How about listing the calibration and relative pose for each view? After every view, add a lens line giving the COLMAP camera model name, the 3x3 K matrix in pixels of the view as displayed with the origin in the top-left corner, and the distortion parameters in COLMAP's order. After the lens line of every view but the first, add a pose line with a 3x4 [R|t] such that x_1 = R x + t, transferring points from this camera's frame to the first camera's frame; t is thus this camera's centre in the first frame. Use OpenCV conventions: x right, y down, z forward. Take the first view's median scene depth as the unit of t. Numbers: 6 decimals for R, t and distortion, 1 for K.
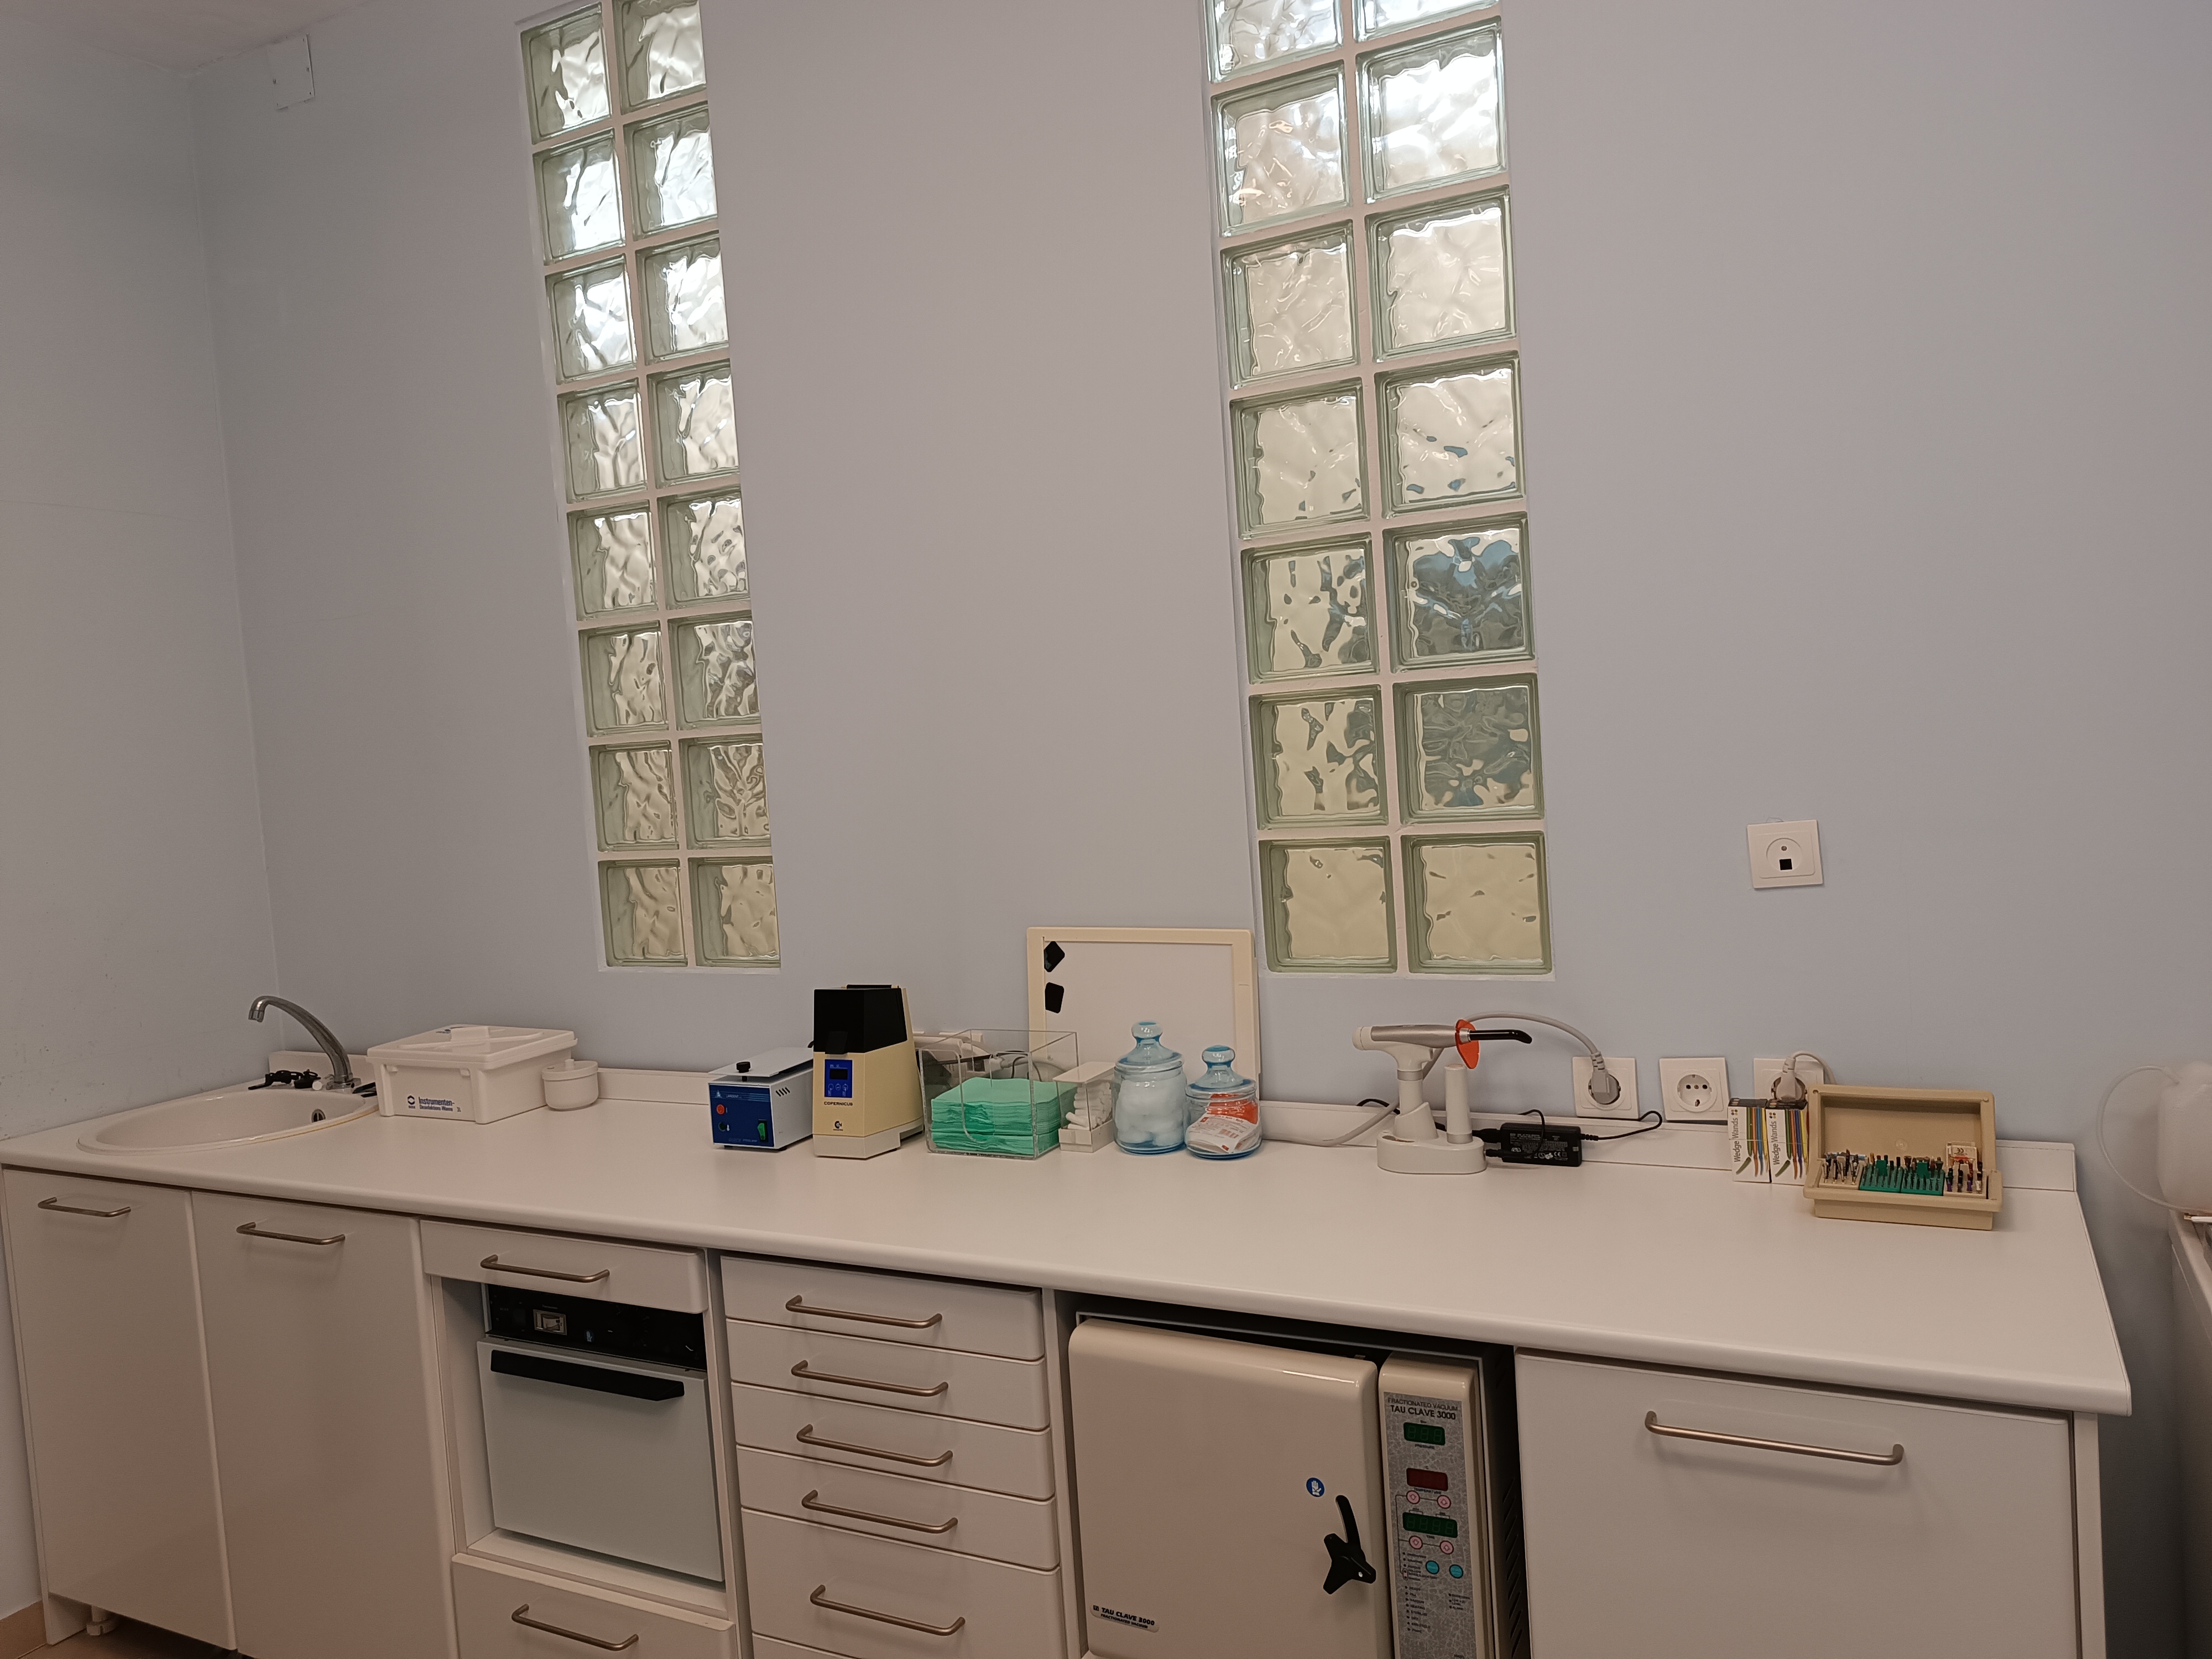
lens RADIAL K [[1574.0, 0, 1113.8], [0, 1574.0, 822.6], [0, 0, 1]] dist [0.030754, -0.031382]
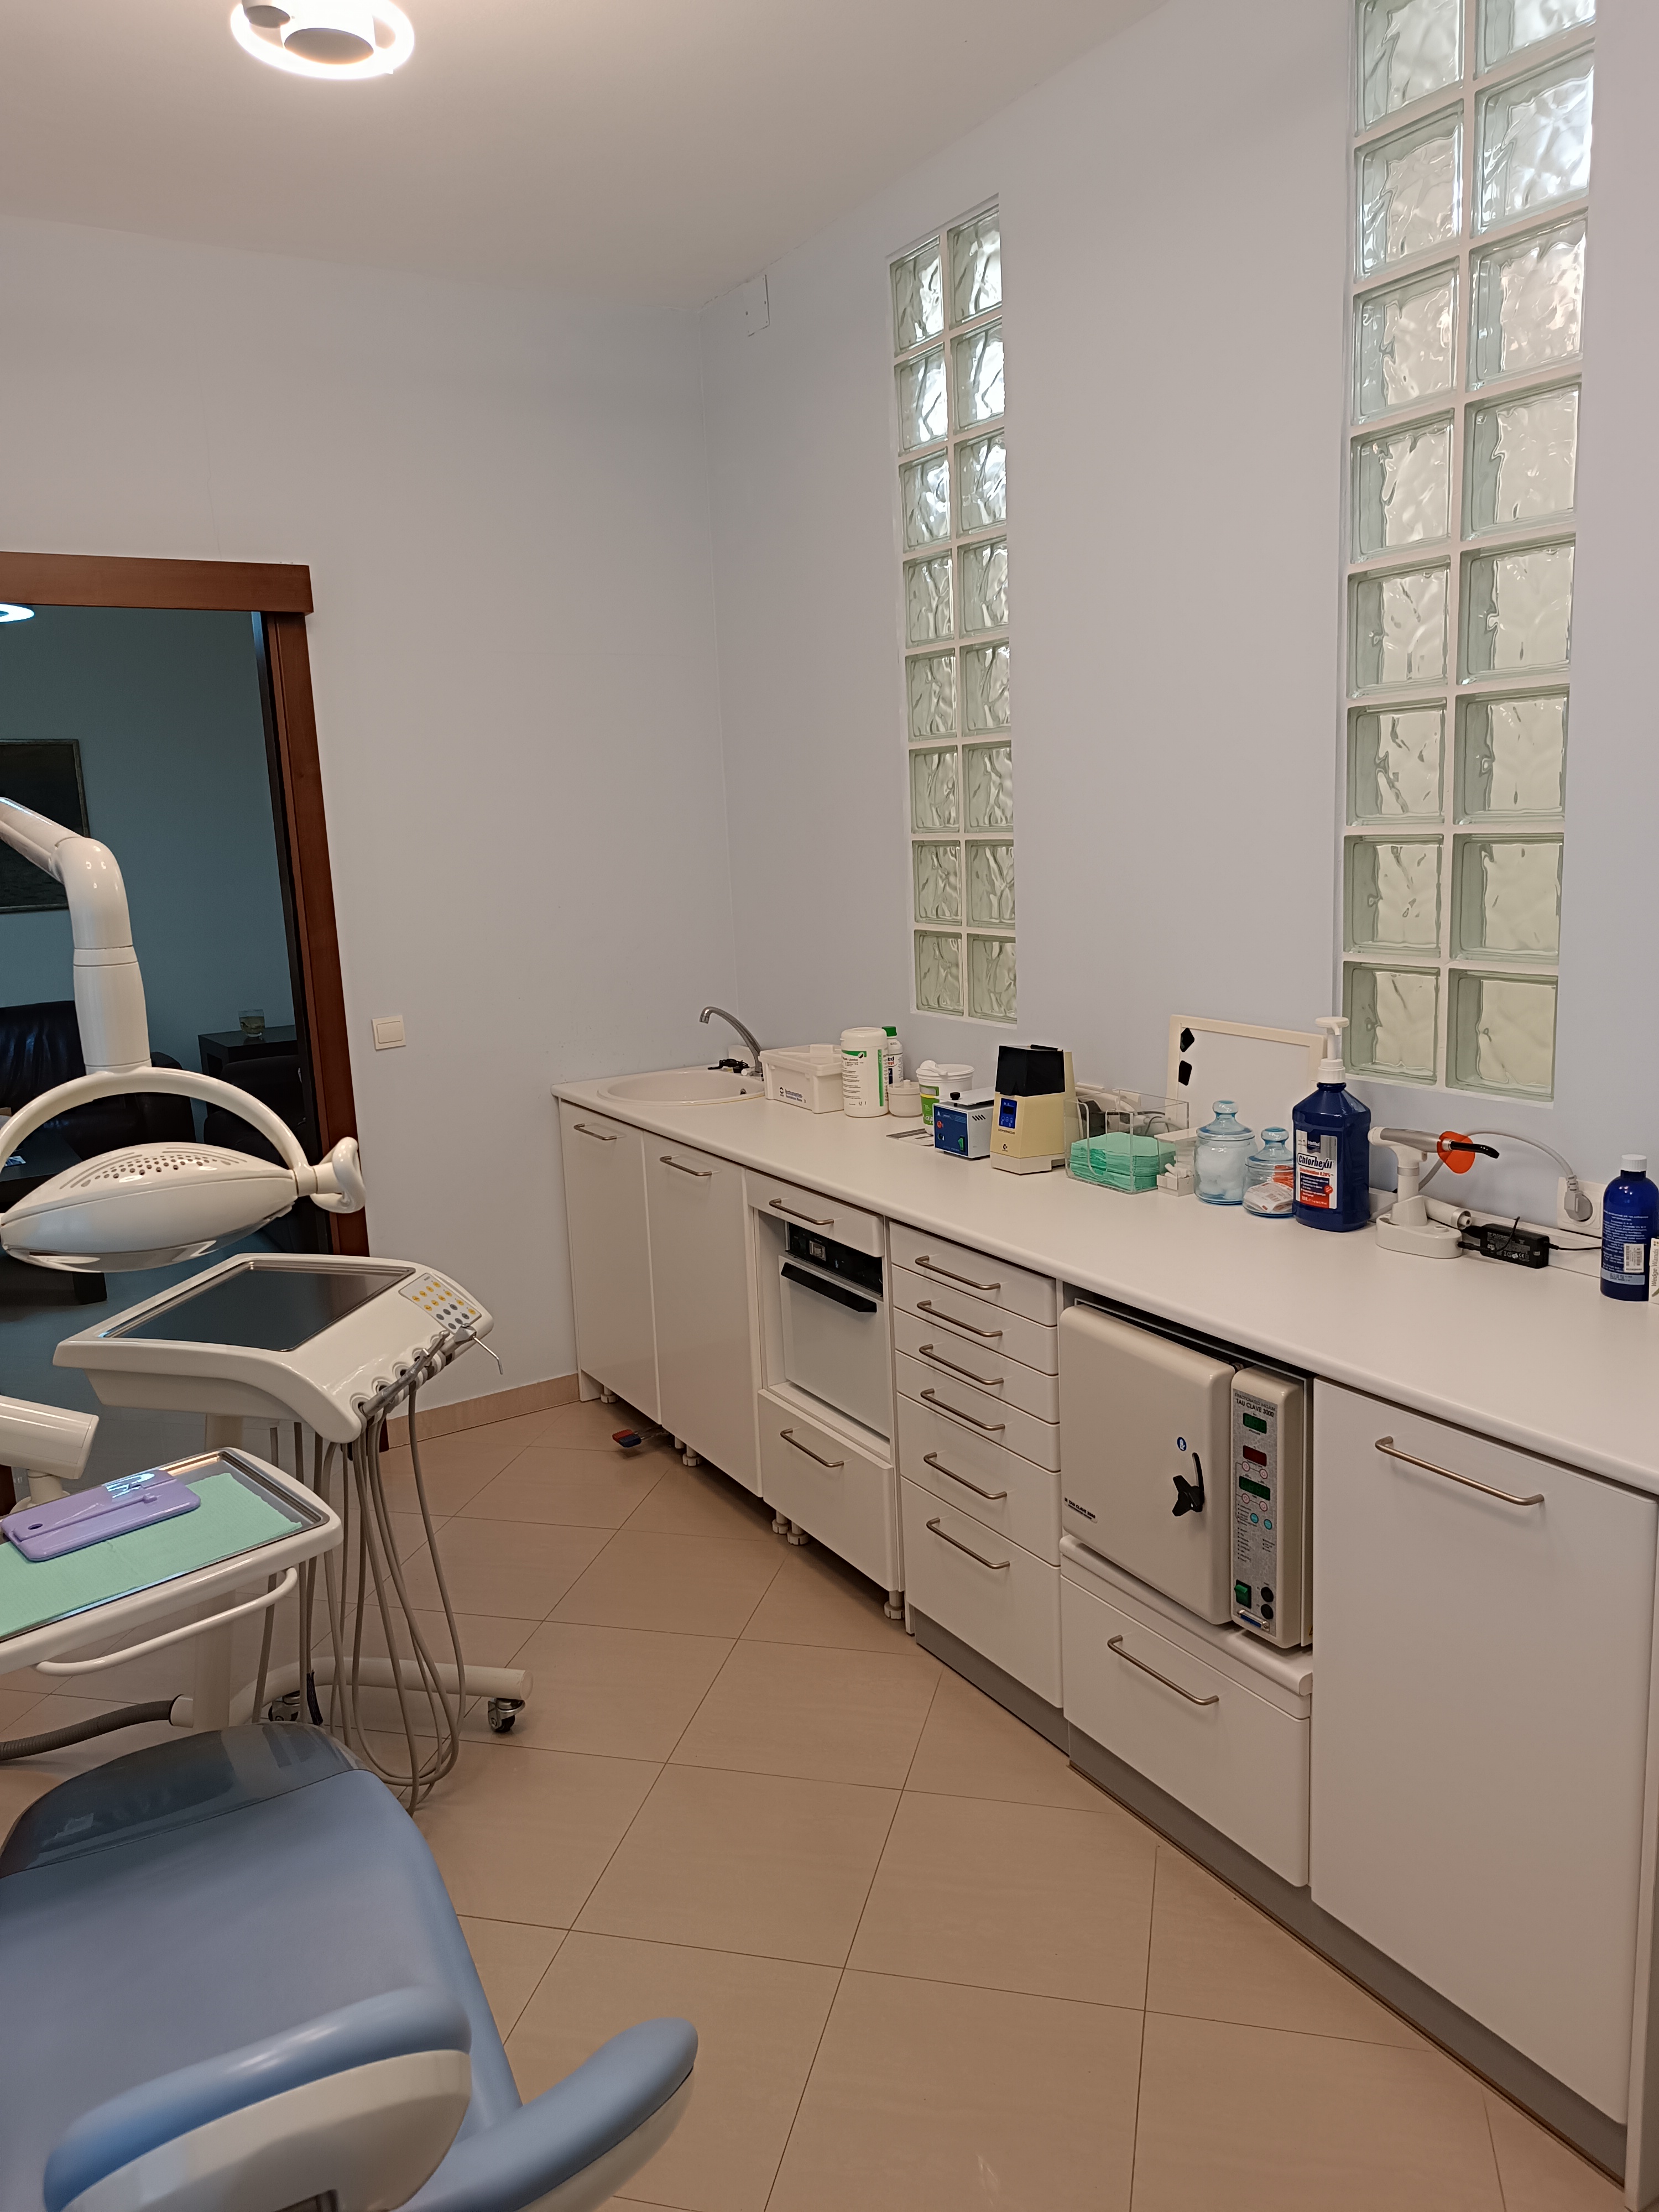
lens RADIAL K [[1574.0, 0, 829.4], [0, 1574.0, 1103.7], [0, 0, 1]] dist [0.030754, -0.031382]
pose [[0.852885, 0.126681, -0.506497, 0.382236], [-0.044752, 0.984285, 0.170823, -0.068864], [0.520178, -0.123025, 0.845151, -0.211583]]
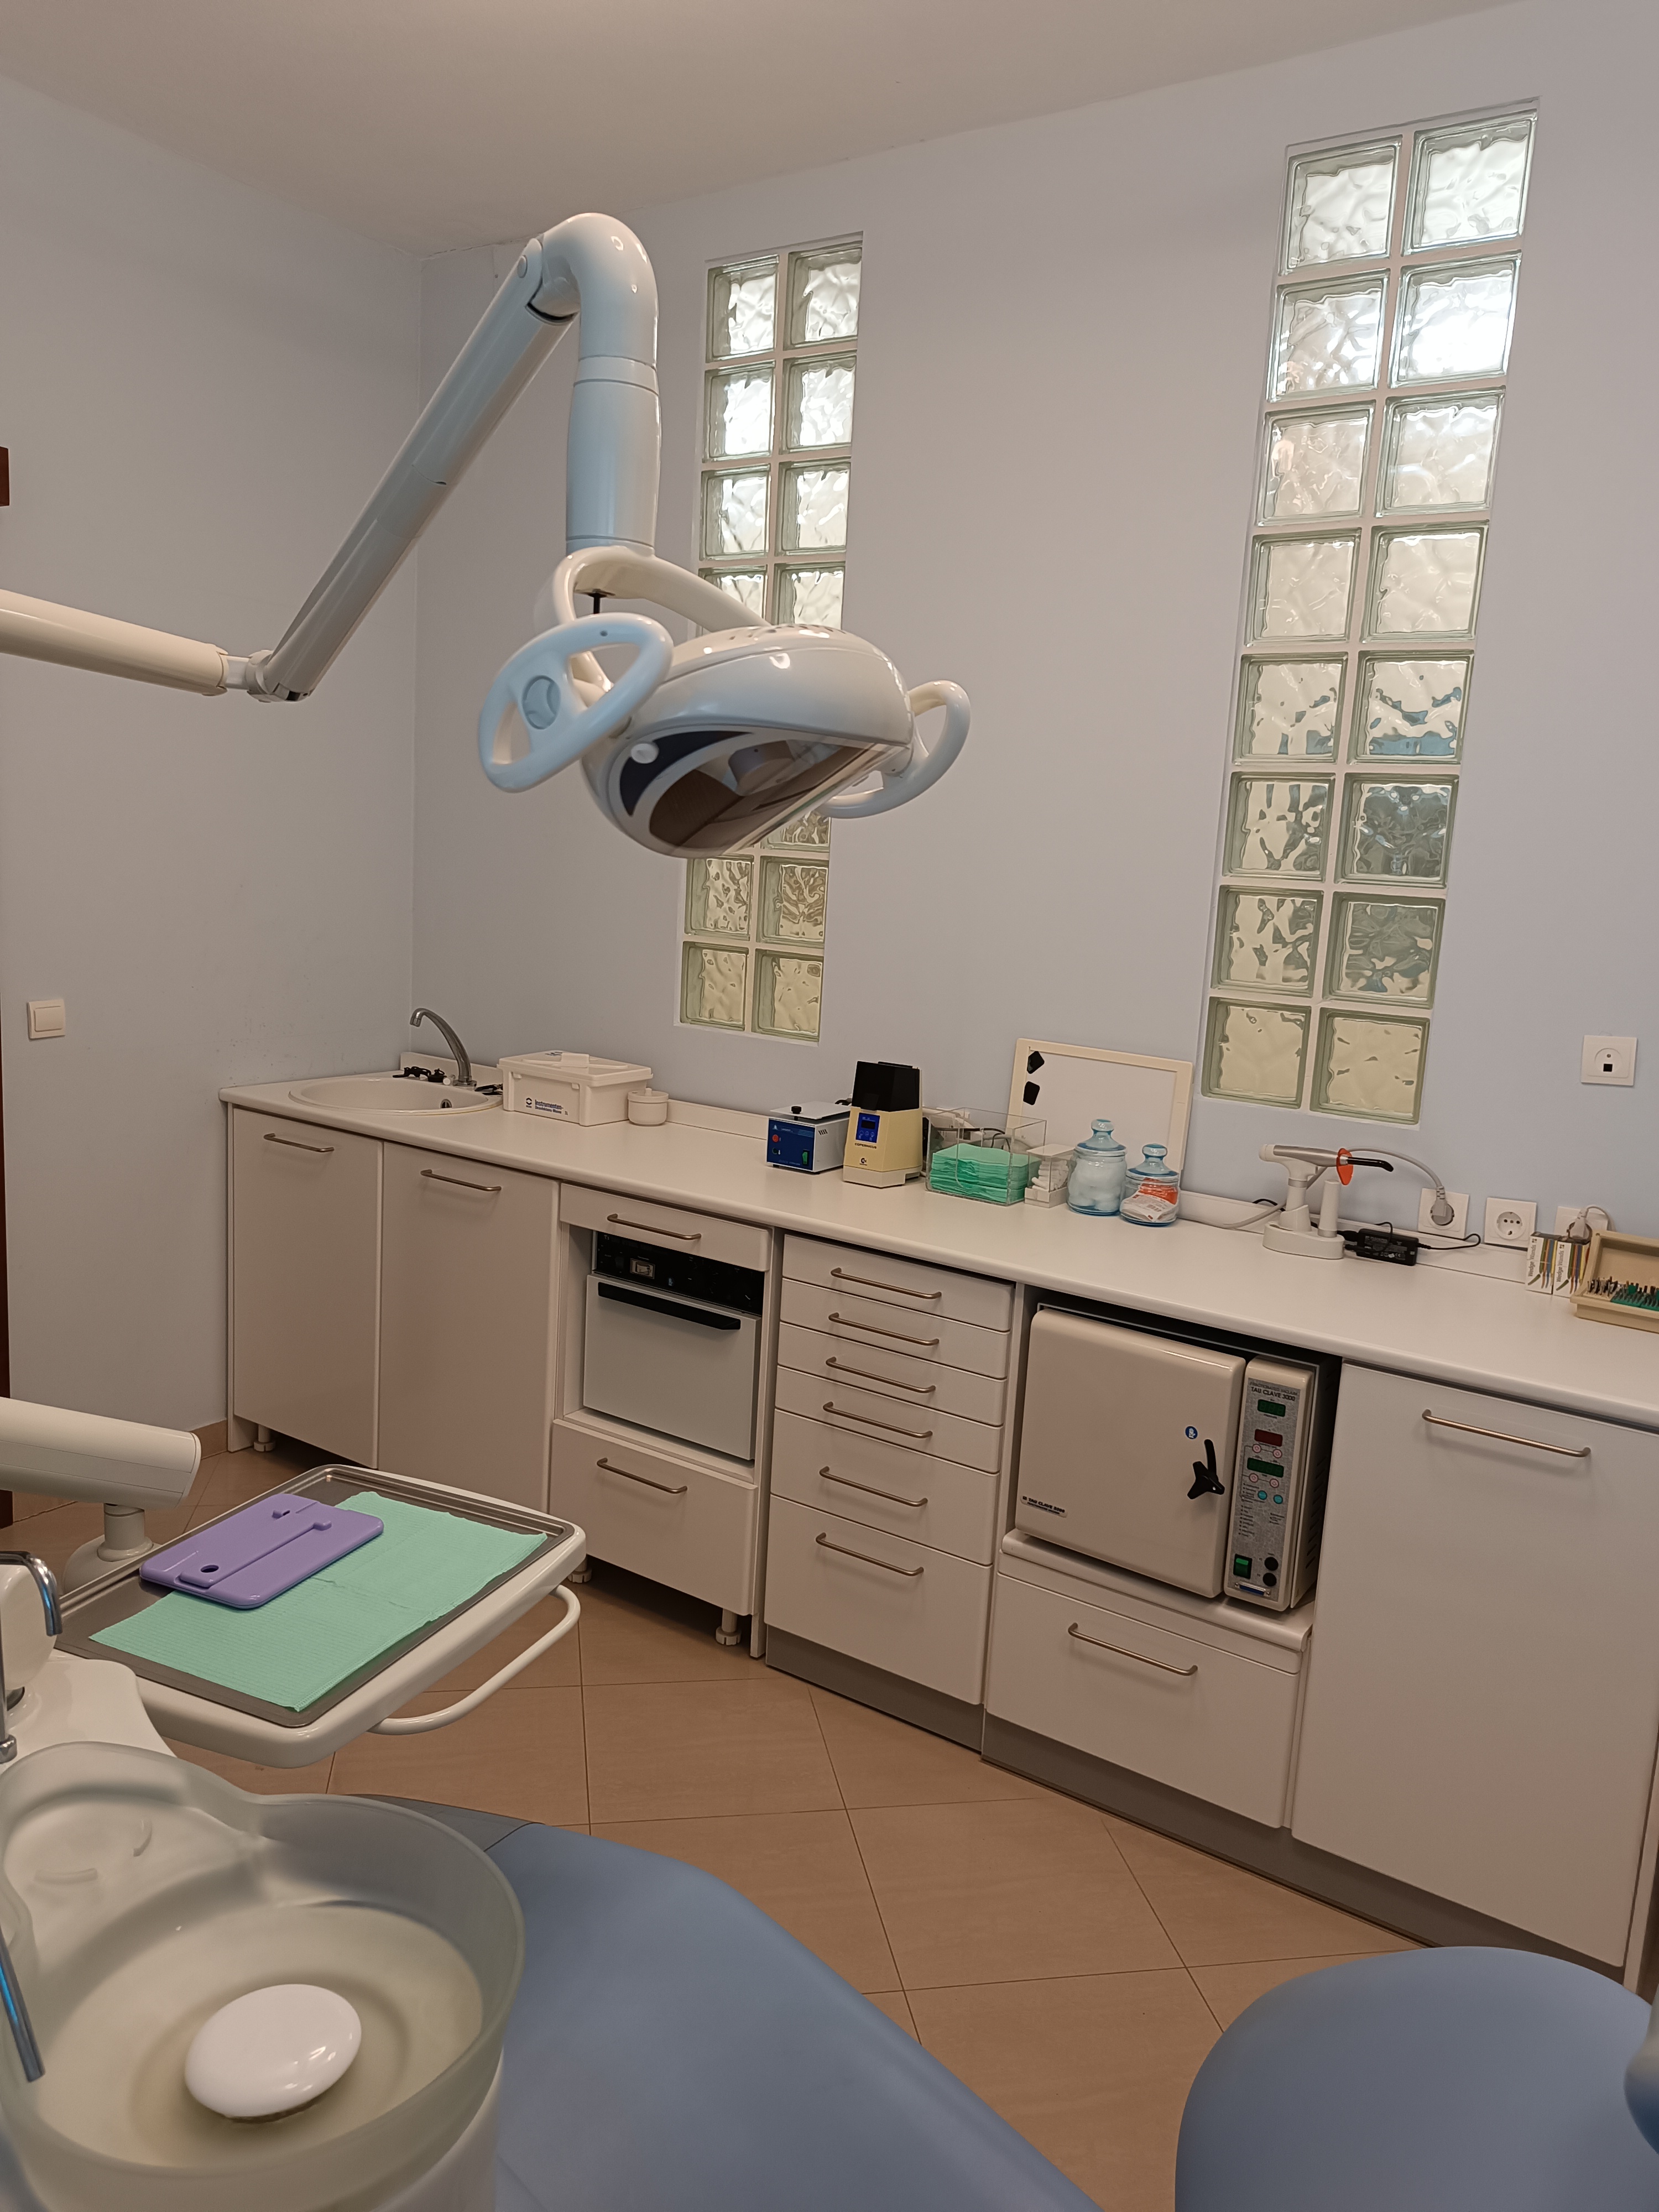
lens RADIAL K [[1574.0, 0, 838.6], [0, 1574.0, 1100.0], [0, 0, 1]] dist [0.030754, -0.031382]
pose [[0.984825, 0.143201, -0.098052, -0.072440], [-0.132358, 0.985149, 0.109374, -0.006193], [0.112258, -0.094736, 0.989153, -0.351237]]
